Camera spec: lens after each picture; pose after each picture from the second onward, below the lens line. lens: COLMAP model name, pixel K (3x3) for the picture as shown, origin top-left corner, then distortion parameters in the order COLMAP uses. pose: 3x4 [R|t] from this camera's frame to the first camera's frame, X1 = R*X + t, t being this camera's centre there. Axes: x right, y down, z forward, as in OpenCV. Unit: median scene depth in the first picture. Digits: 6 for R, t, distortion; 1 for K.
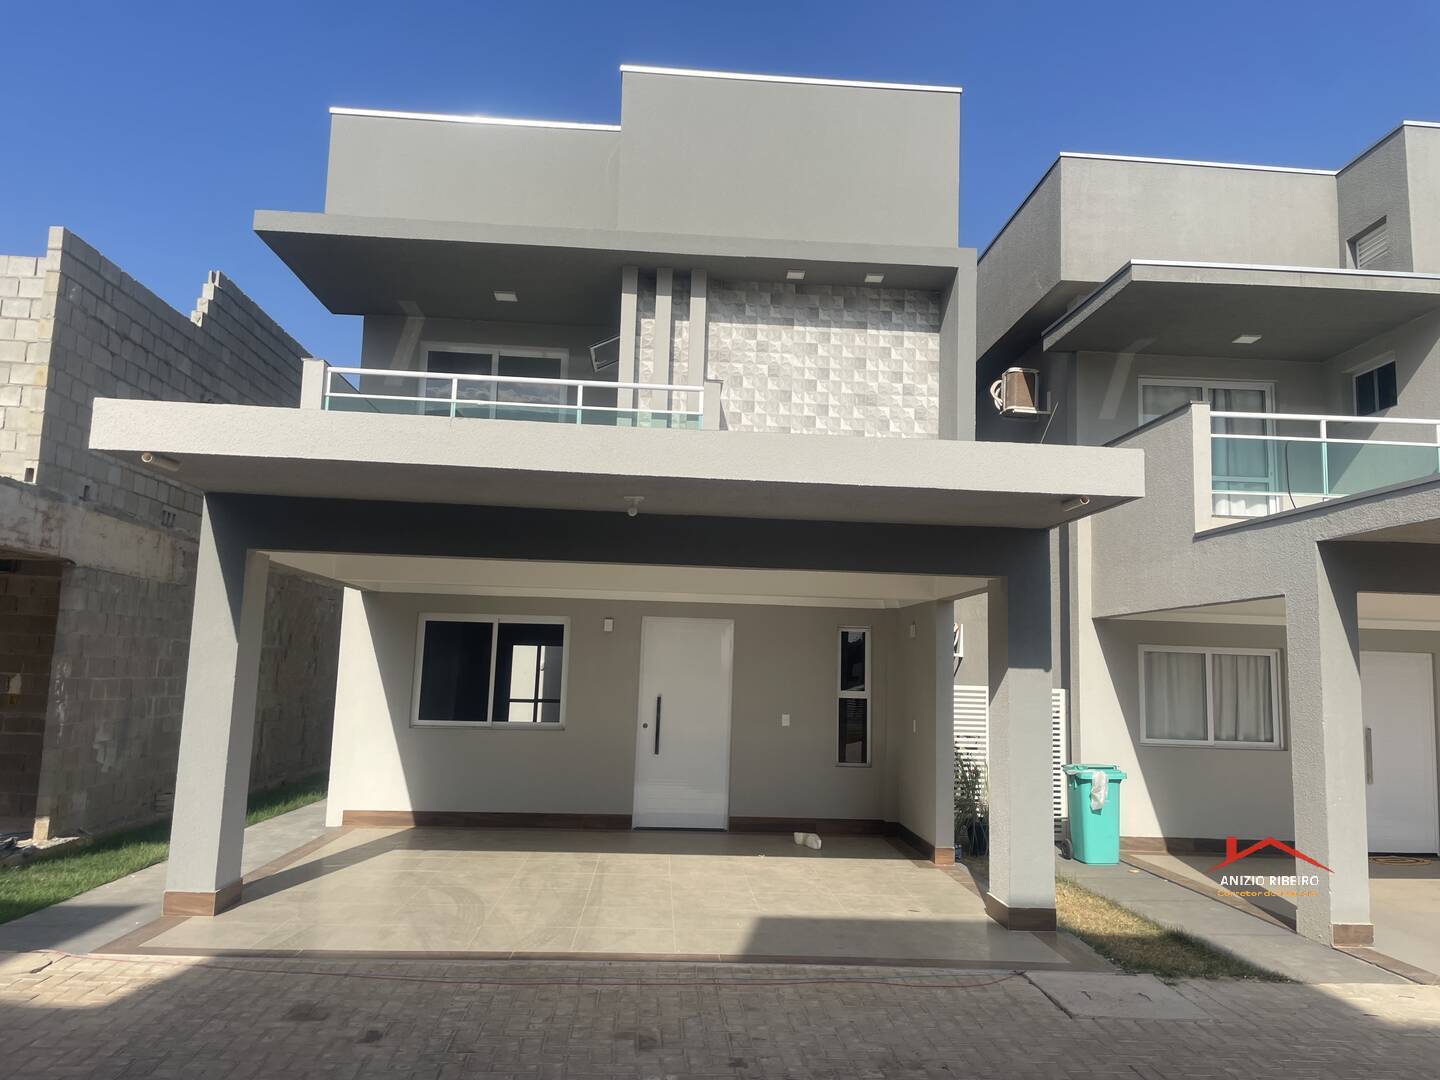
lens RADIAL K [[1086.2, 0, 725.3], [0, 1086.2, 536.9], [0, 0, 1]] dist [0.100244, -0.131677]
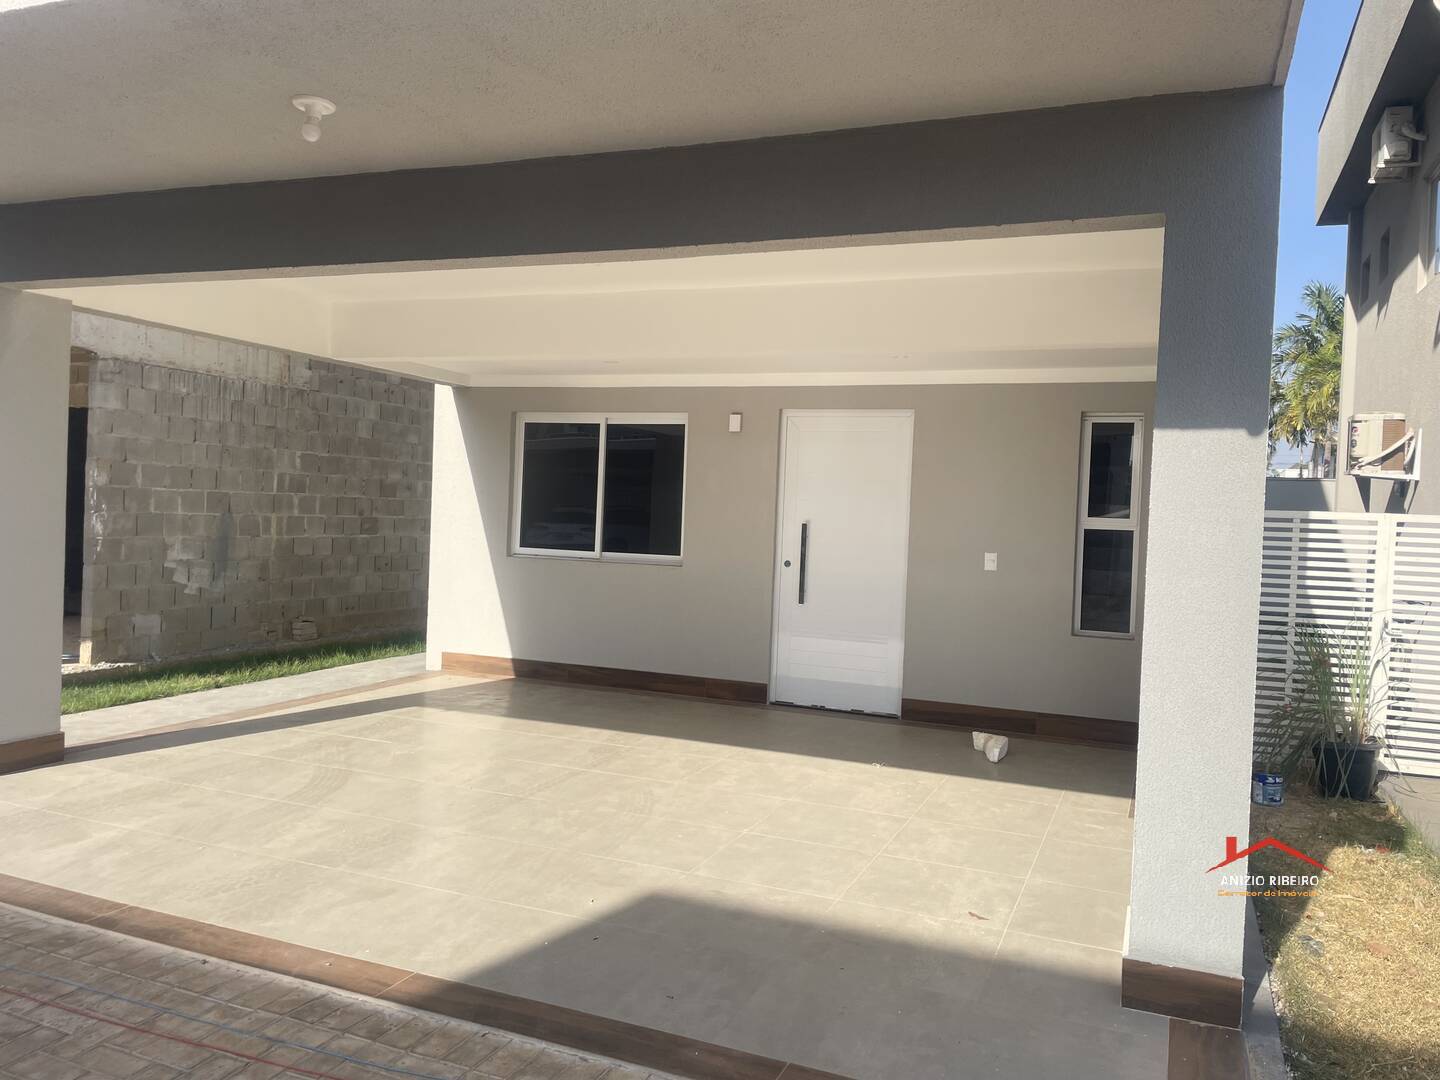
lens RADIAL K [[1086.2, 0, 725.3], [0, 1086.2, 536.9], [0, 0, 1]] dist [0.100244, -0.131677]
pose [[0.899415, 0.015620, -0.436816, 0.204795], [0.042759, 0.991424, 0.123492, 0.069548], [0.434999, -0.129749, 0.891034, 0.369145]]
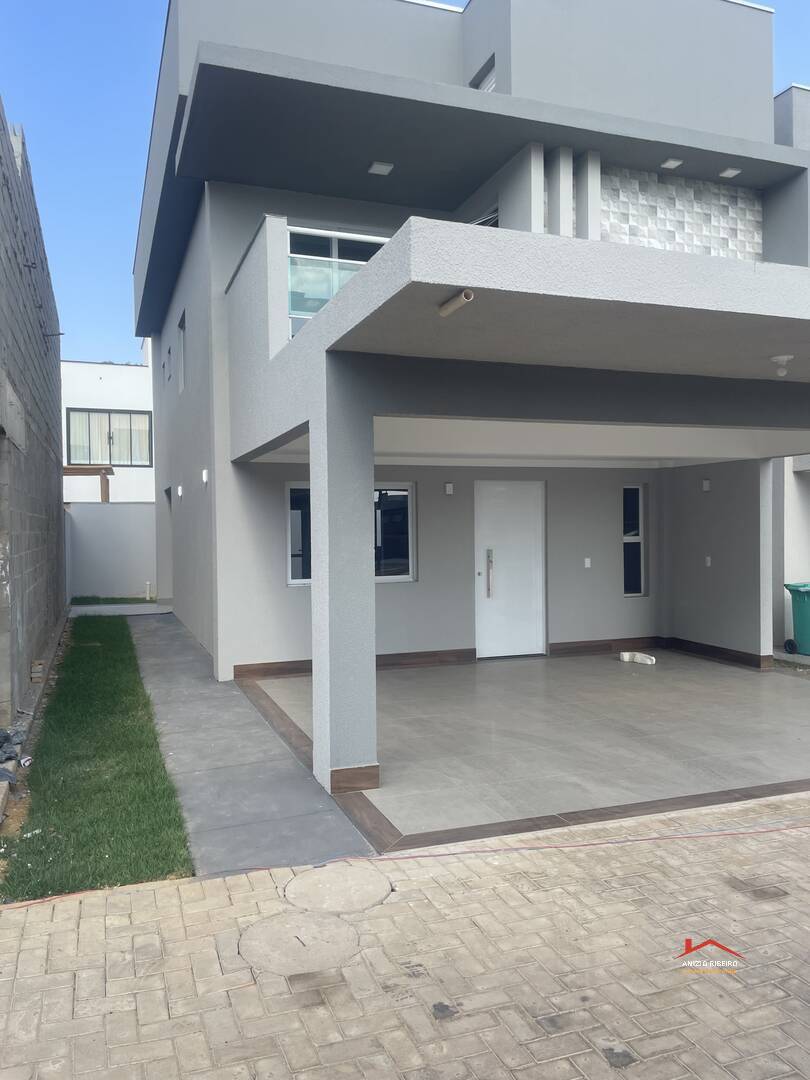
lens RADIAL K [[814.7, 0, 399.9], [0, 814.7, 537.3], [0, 0, 1]] dist [0.100244, -0.131677]
pose [[0.958579, -0.044464, 0.281333, -0.411989], [0.004069, 0.989777, 0.142568, 0.011481], [-0.284796, -0.135518, 0.948960, 0.212740]]
